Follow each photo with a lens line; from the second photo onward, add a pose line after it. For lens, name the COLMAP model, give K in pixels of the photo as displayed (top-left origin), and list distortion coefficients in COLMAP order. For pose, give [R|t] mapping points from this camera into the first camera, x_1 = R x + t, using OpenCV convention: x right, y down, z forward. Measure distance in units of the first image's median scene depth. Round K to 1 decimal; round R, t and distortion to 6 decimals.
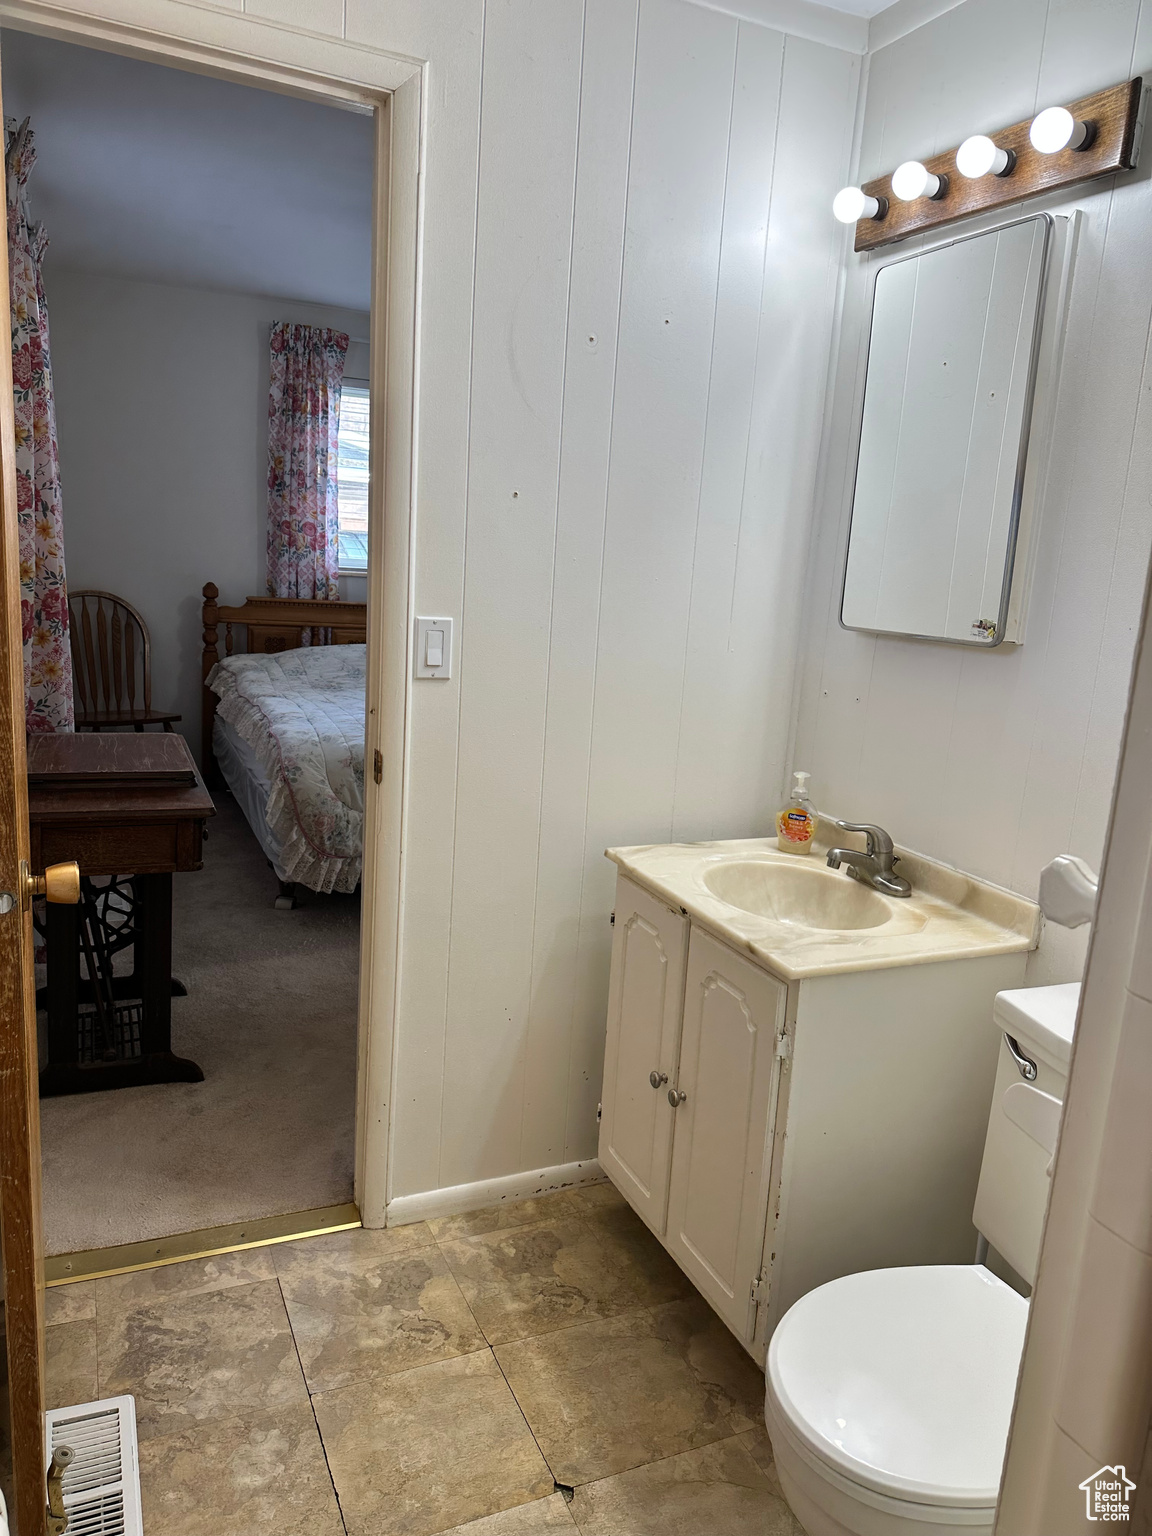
lens RADIAL K [[1091.9, 0, 575.8], [0, 1091.9, 770.2], [0, 0, 1]] dist [0.008461, 0.002073]
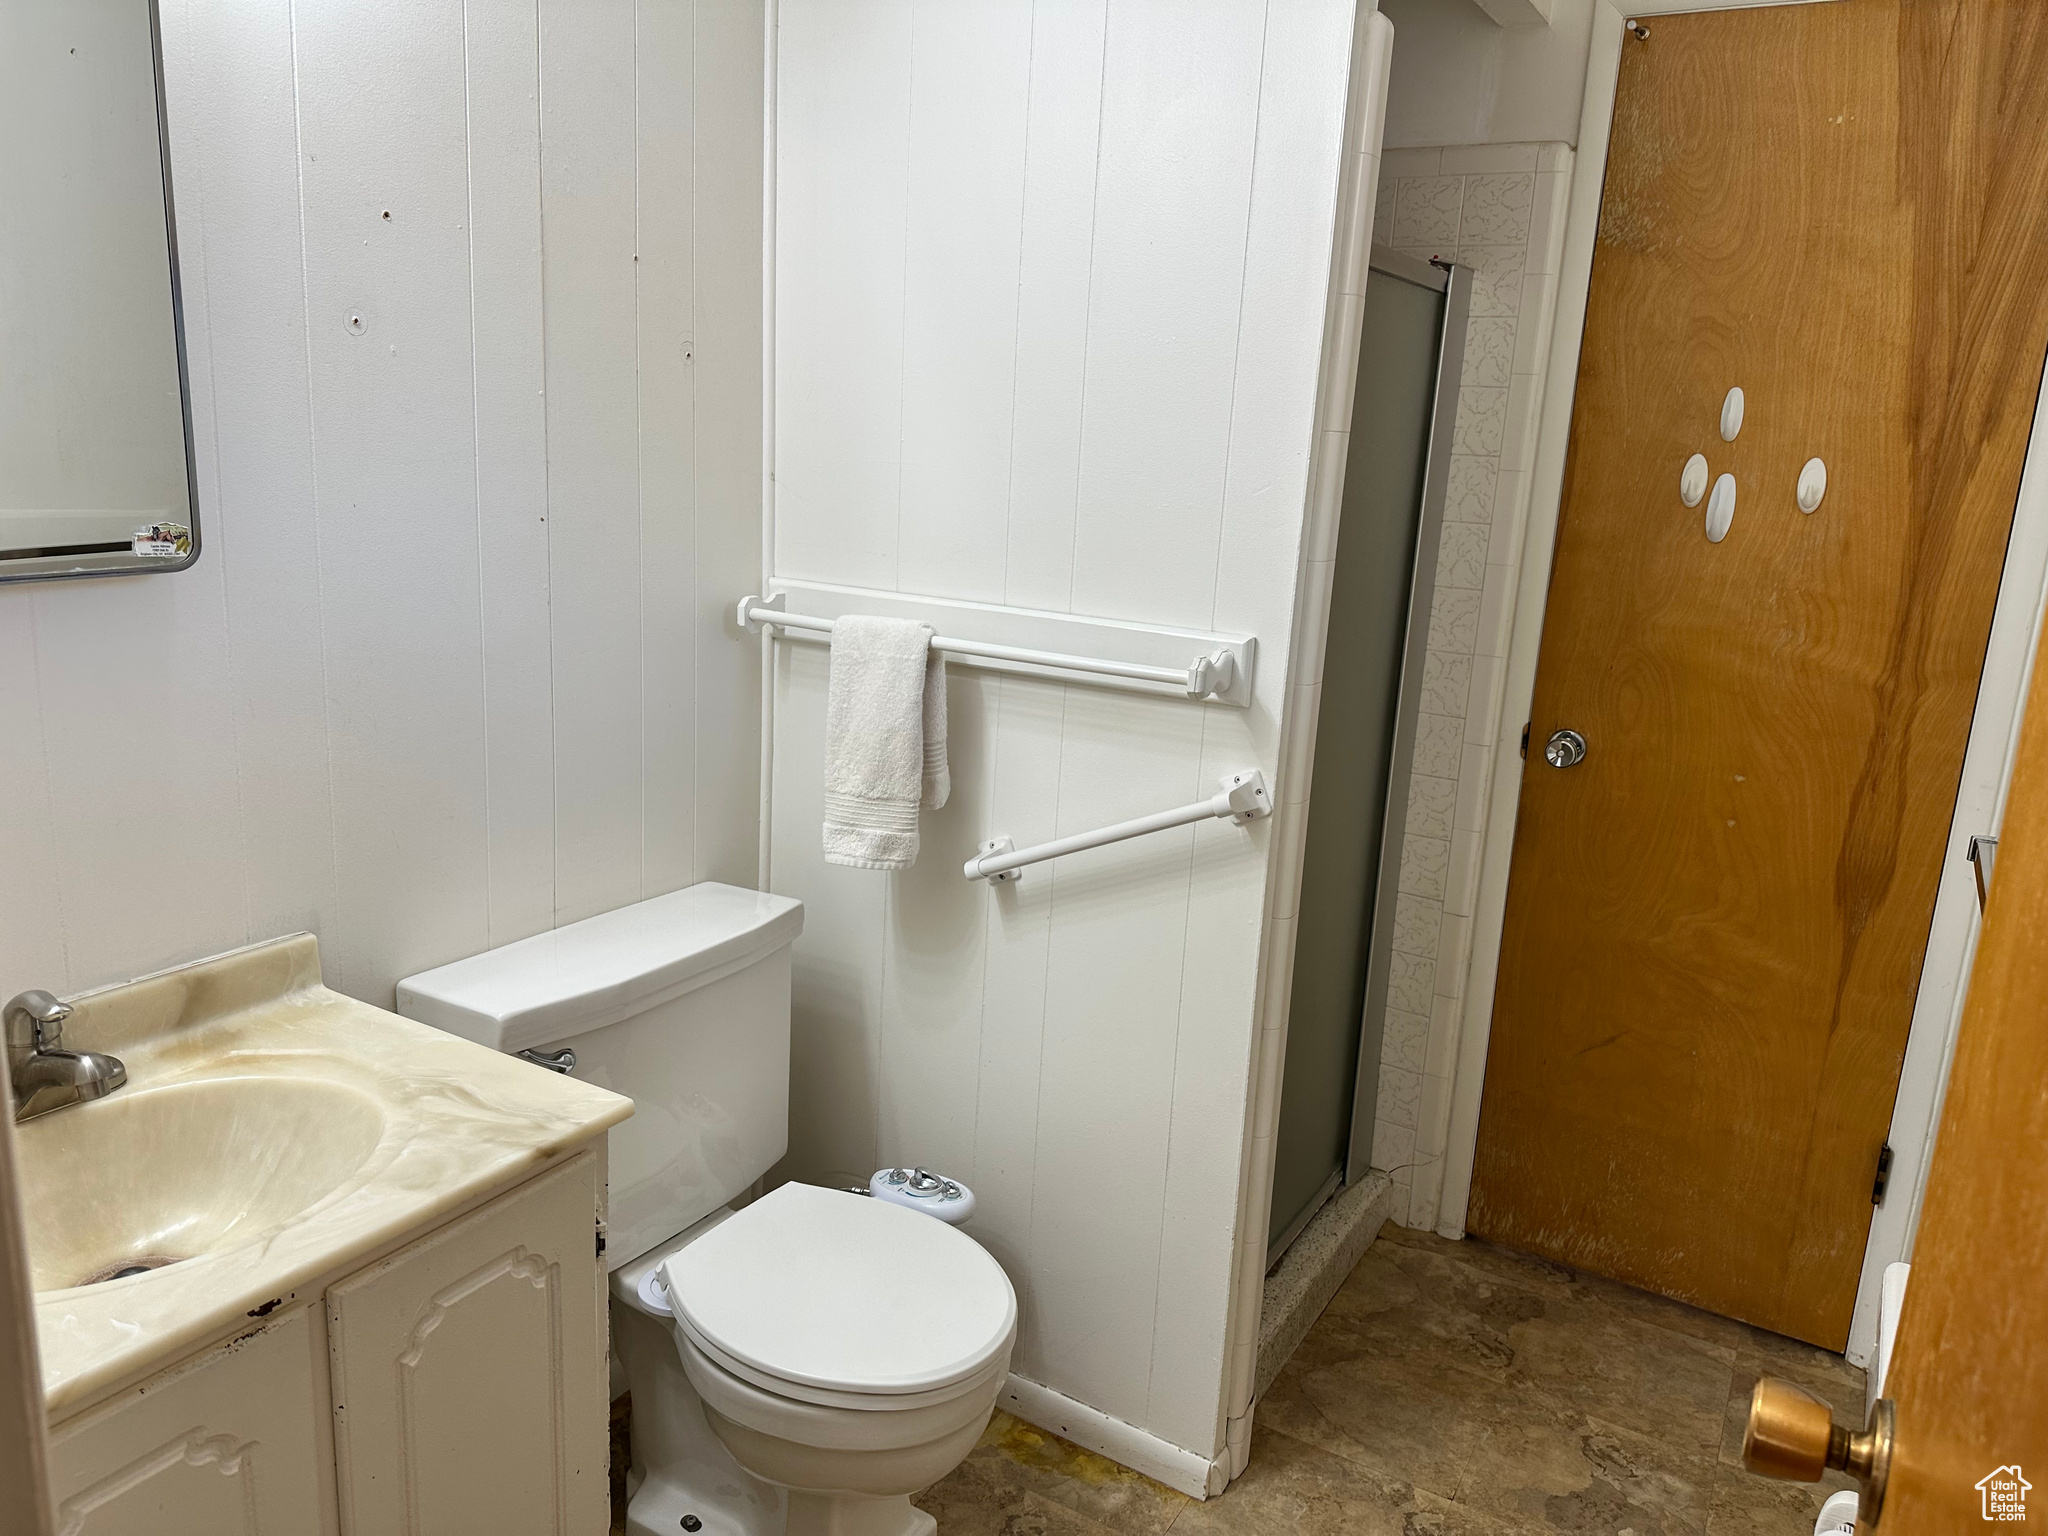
lens RADIAL K [[1455.8, 0, 1020.8], [0, 1455.8, 759.1], [0, 0, 1]] dist [0.008461, 0.002073]
pose [[-0.574541, -0.276803, 0.770248, -0.458097], [0.082911, 0.916552, 0.391226, -0.270828], [-0.814265, 0.288638, -0.503647, 1.010550]]
